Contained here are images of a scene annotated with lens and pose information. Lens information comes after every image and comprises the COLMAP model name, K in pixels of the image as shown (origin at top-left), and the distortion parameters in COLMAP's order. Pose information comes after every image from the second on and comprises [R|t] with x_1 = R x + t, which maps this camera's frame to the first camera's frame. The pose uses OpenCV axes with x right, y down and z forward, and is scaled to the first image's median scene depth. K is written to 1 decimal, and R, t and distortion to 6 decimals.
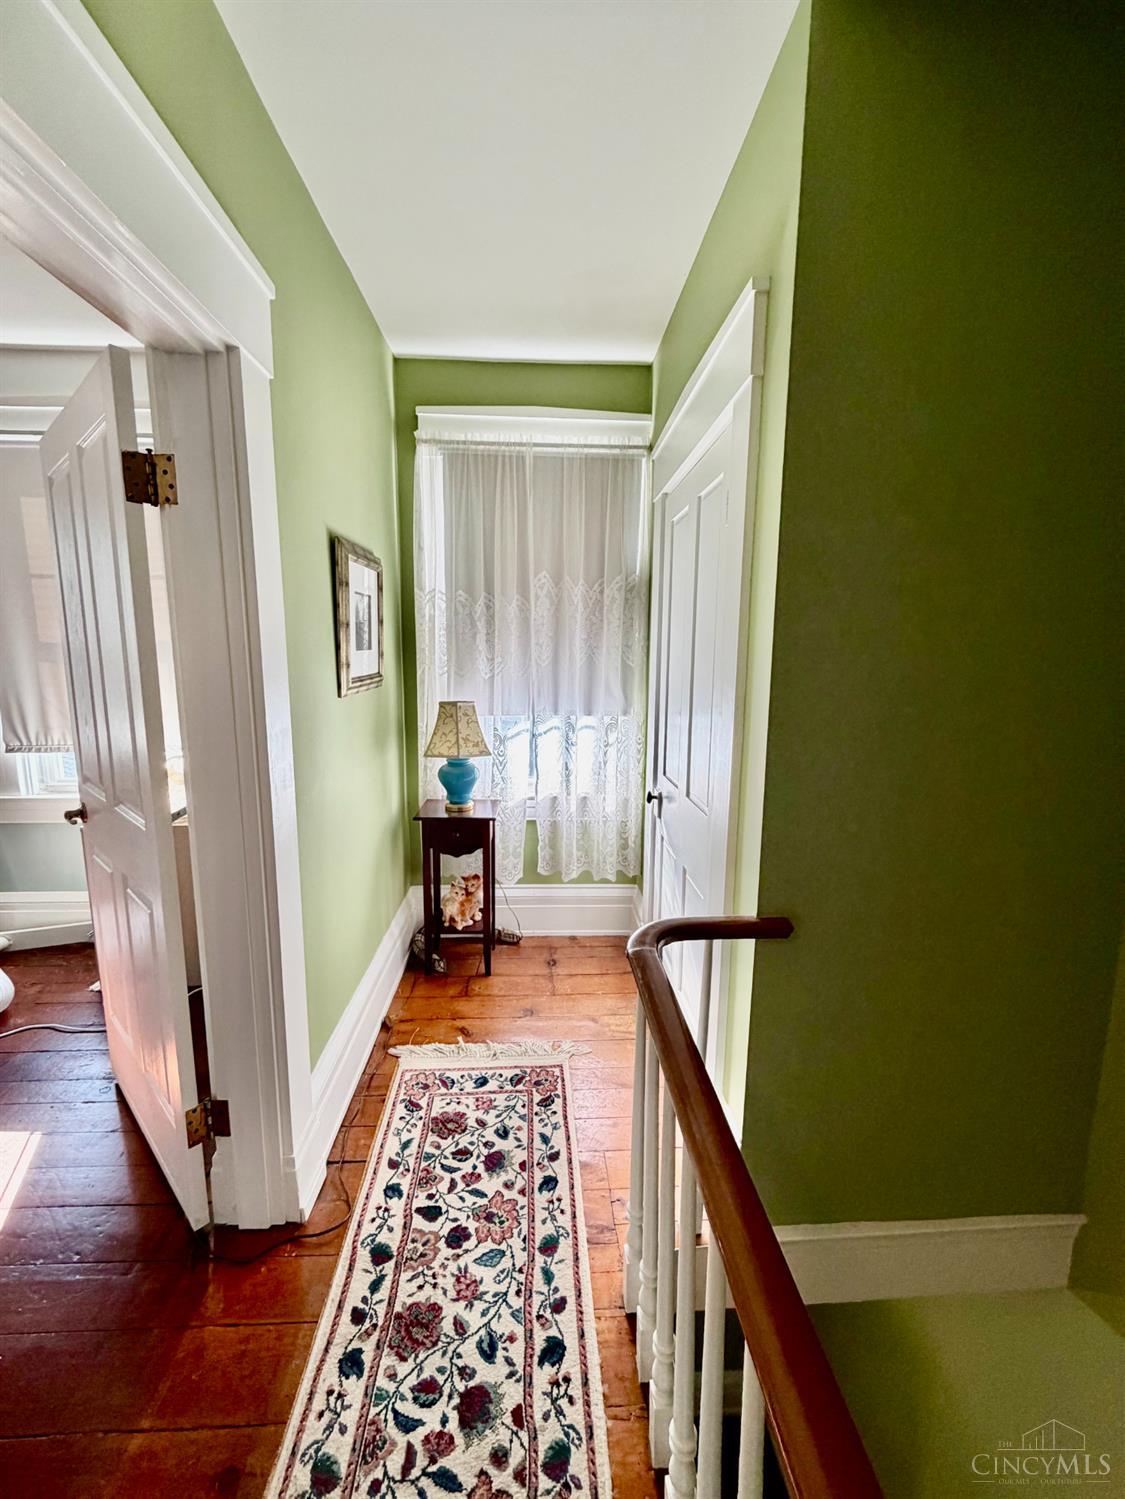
lens RADIAL K [[597.0, 0, 559.2], [0, 597.0, 744.0], [0, 0, 1]] dist [0.001205, -0.000170]
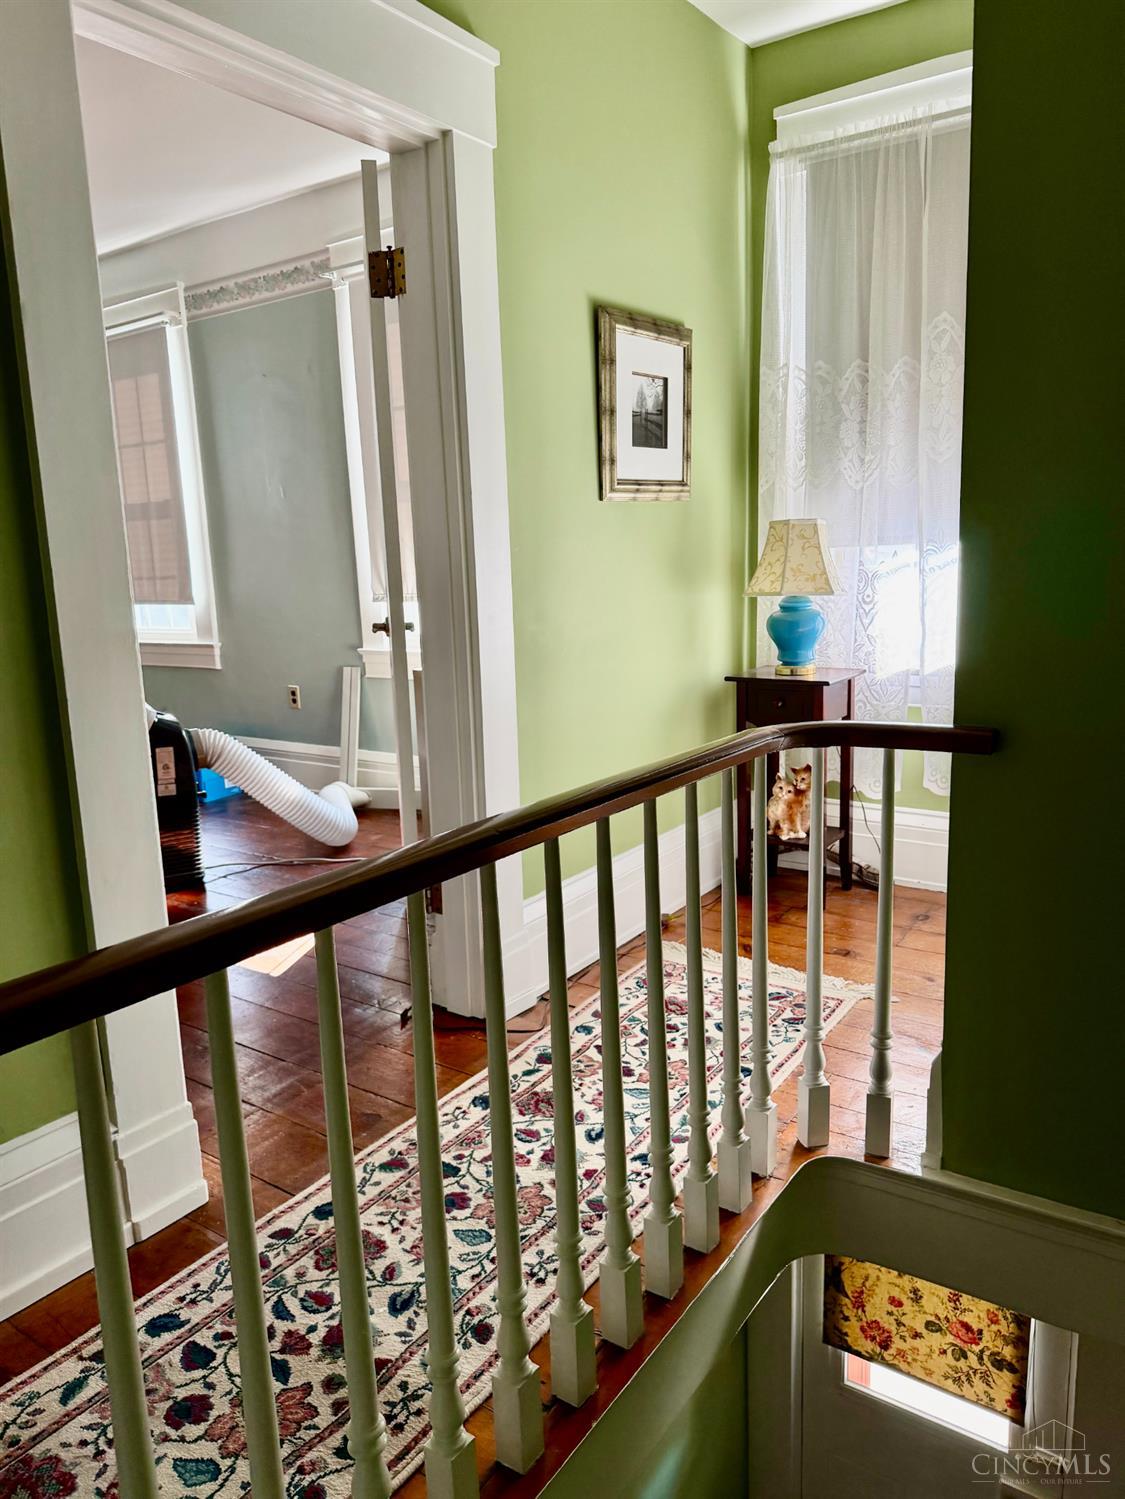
lens RADIAL K [[1067.4, 0, 566.2], [0, 1067.4, 743.8], [0, 0, 1]] dist [0.075266, -0.107328]
pose [[0.790208, 0.074726, -0.608266, 0.526129], [-0.056973, 0.997197, 0.048493, 0.191374], [0.610185, -0.003665, 0.792250, -0.241944]]
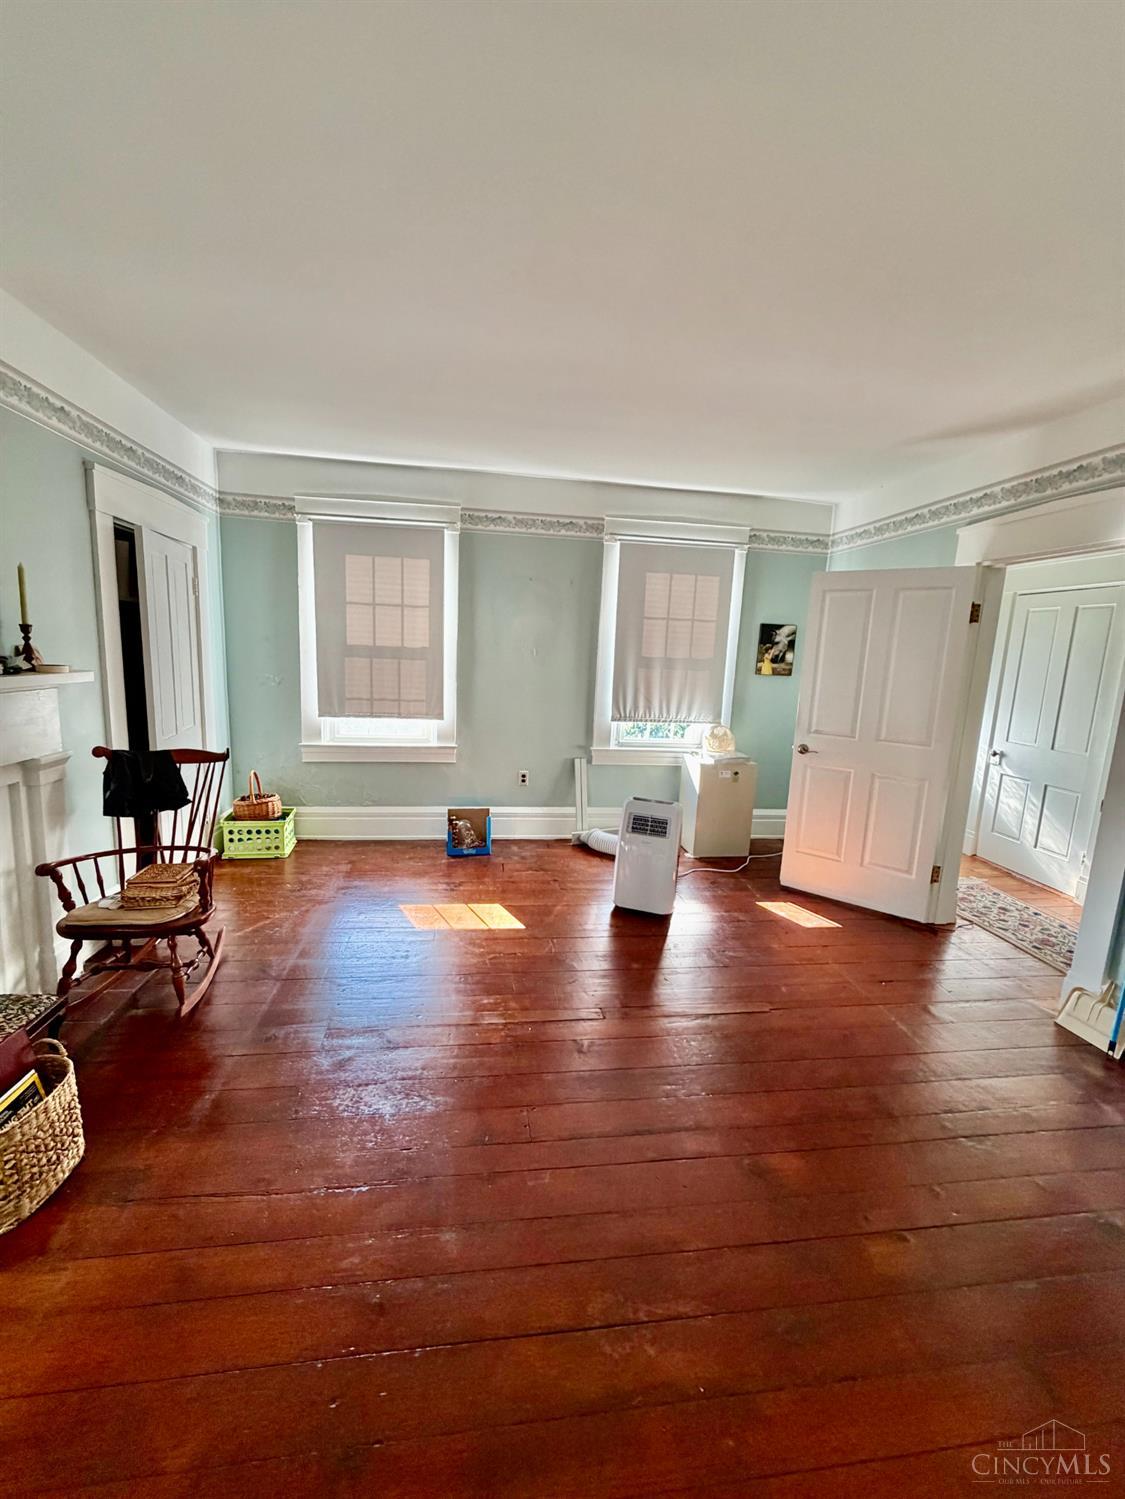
lens RADIAL K [[597.0, 0, 559.2], [0, 597.0, 744.0], [0, 0, 1]] dist [0.001205, -0.000170]
pose [[0.994908, 0.022341, 0.098276, -1.664251], [-0.022684, 0.999740, 0.002369, 0.102595], [-0.098198, -0.004586, 0.995156, -0.869896]]
